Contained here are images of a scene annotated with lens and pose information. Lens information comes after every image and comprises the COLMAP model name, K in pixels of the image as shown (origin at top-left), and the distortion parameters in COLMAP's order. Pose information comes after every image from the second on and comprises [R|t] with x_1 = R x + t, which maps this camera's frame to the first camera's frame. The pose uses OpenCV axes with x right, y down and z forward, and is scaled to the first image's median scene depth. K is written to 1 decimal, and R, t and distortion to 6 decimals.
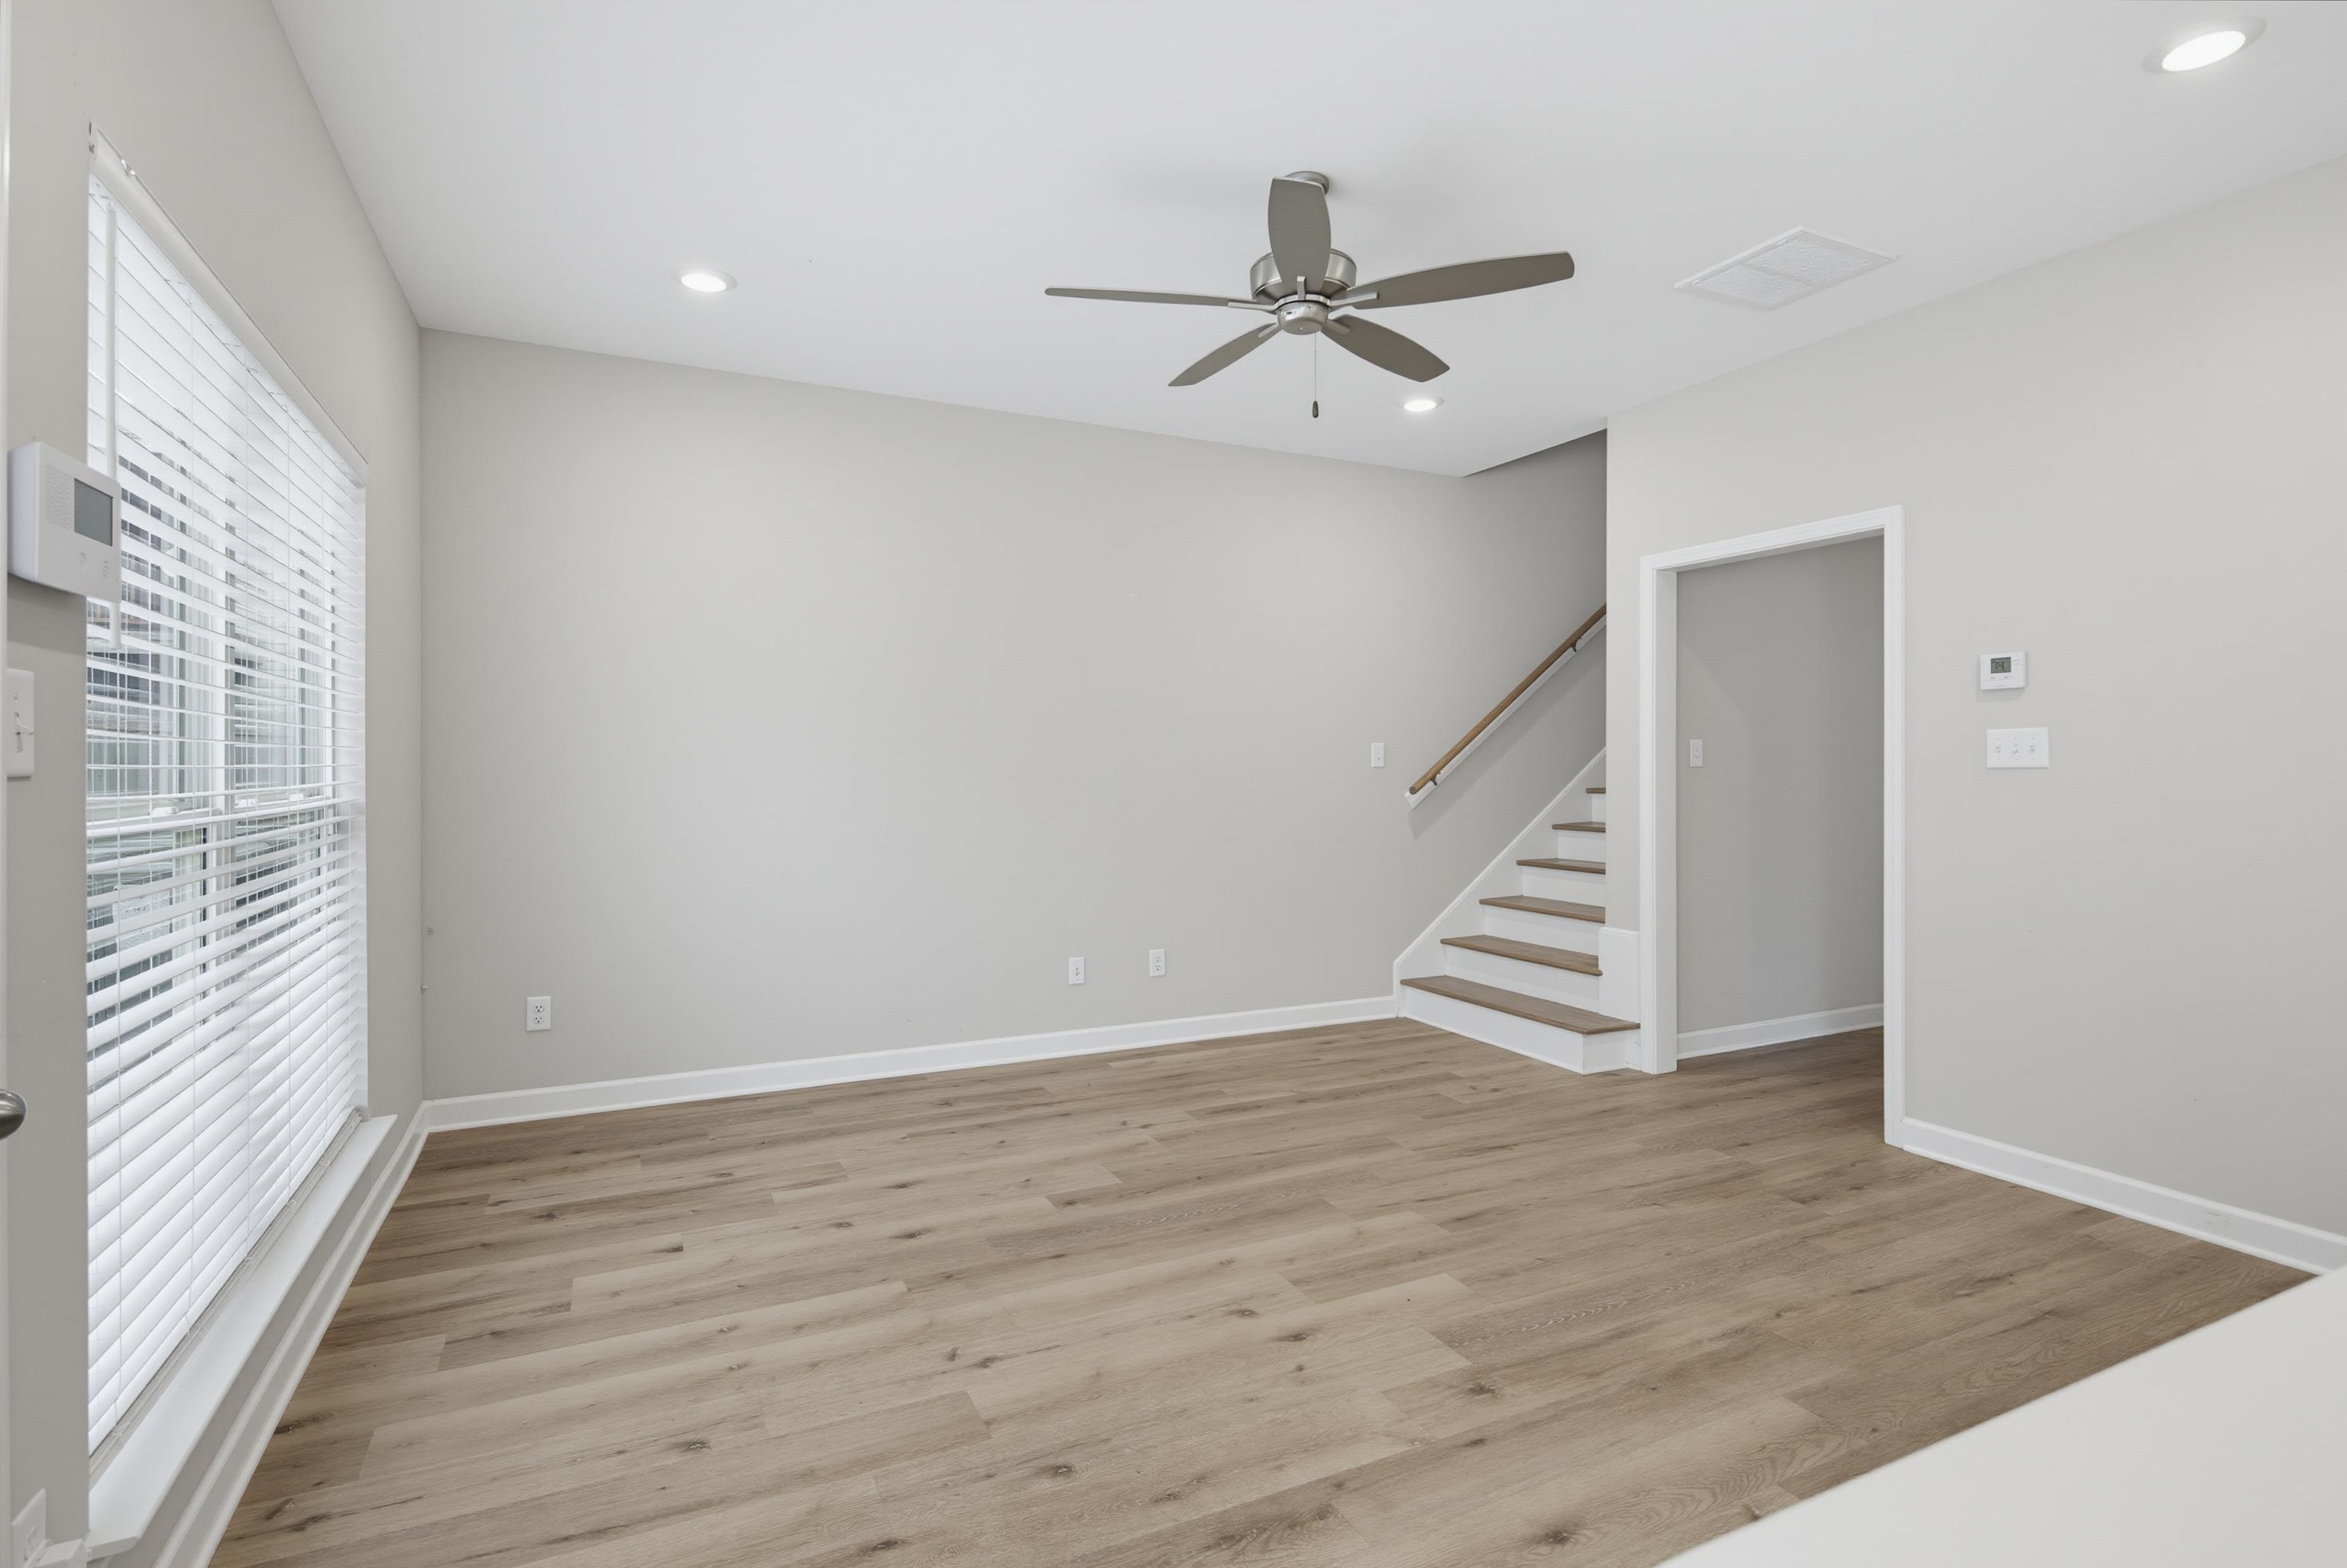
lens RADIAL K [[1138.8, 0, 1159.6], [0, 1138.8, 776.4], [0, 0, 1]] dist [0.006503, -0.002393]
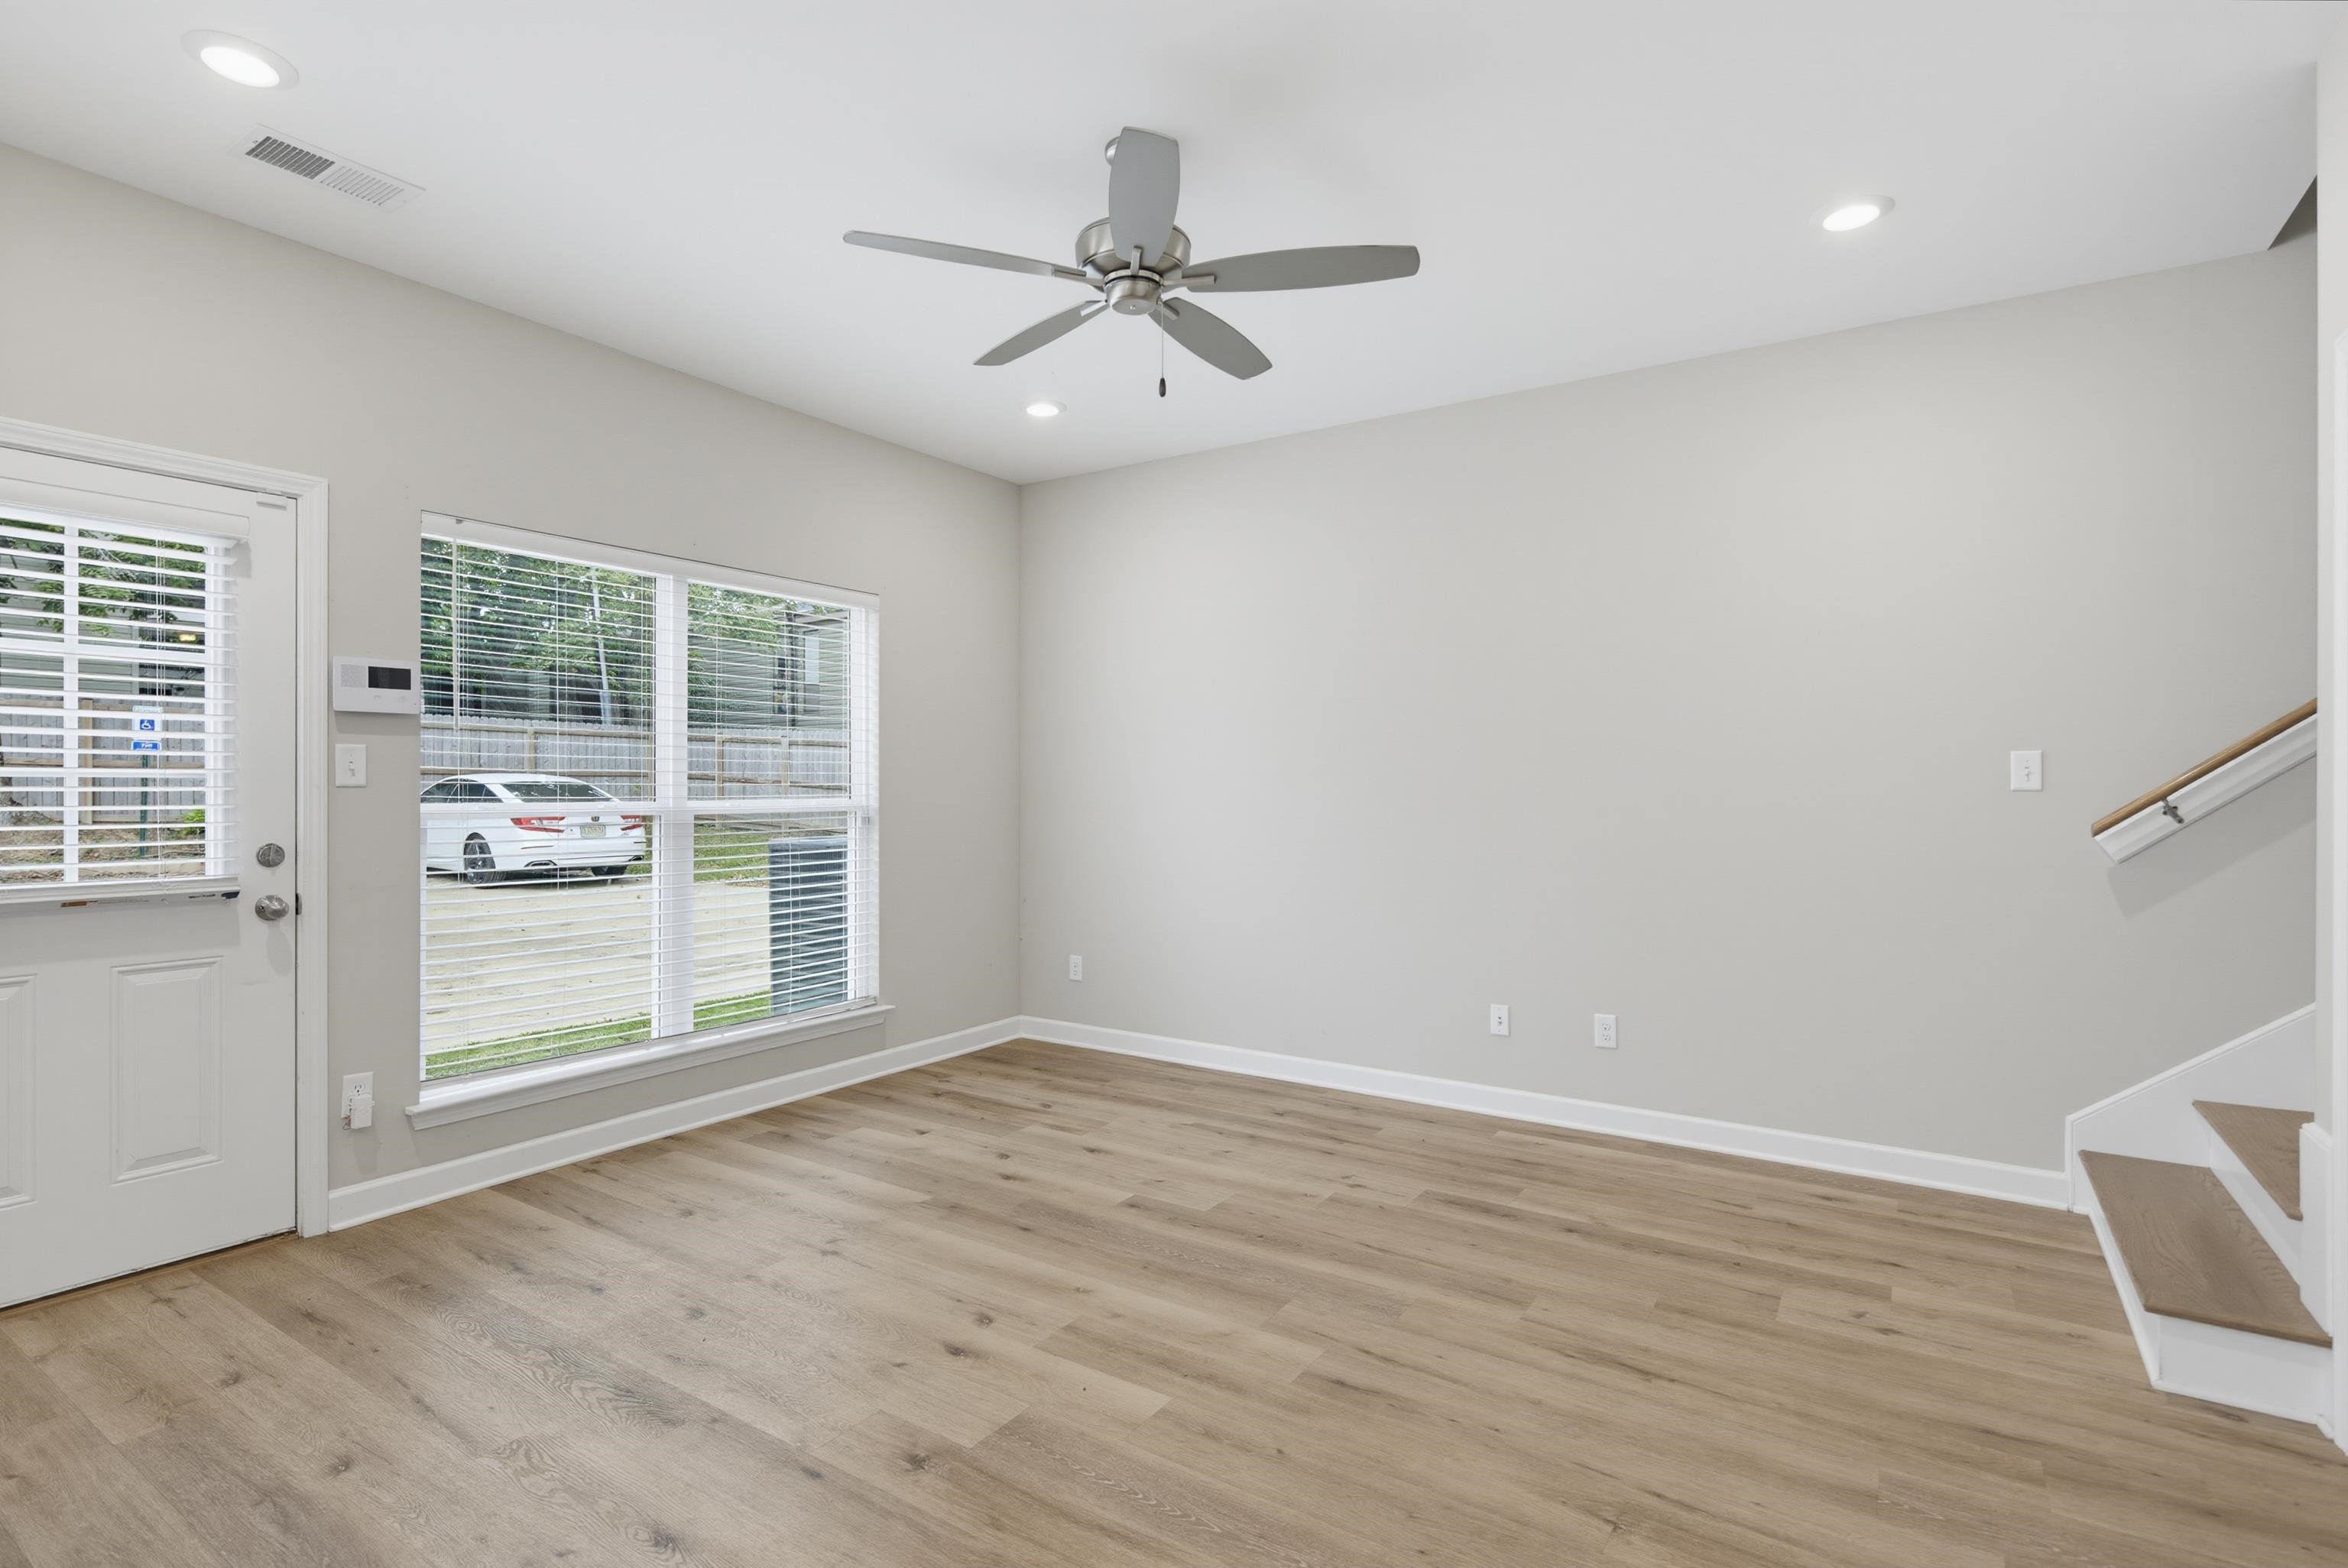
lens RADIAL K [[1139.4, 0, 1167.7], [0, 1139.4, 786.4], [0, 0, 1]] dist [0.006503, -0.002393]
pose [[0.501242, -0.000285, -0.865307, 0.795234], [-0.010151, 0.999929, -0.006209, -0.002237], [0.865248, 0.011896, 0.501203, 0.475747]]
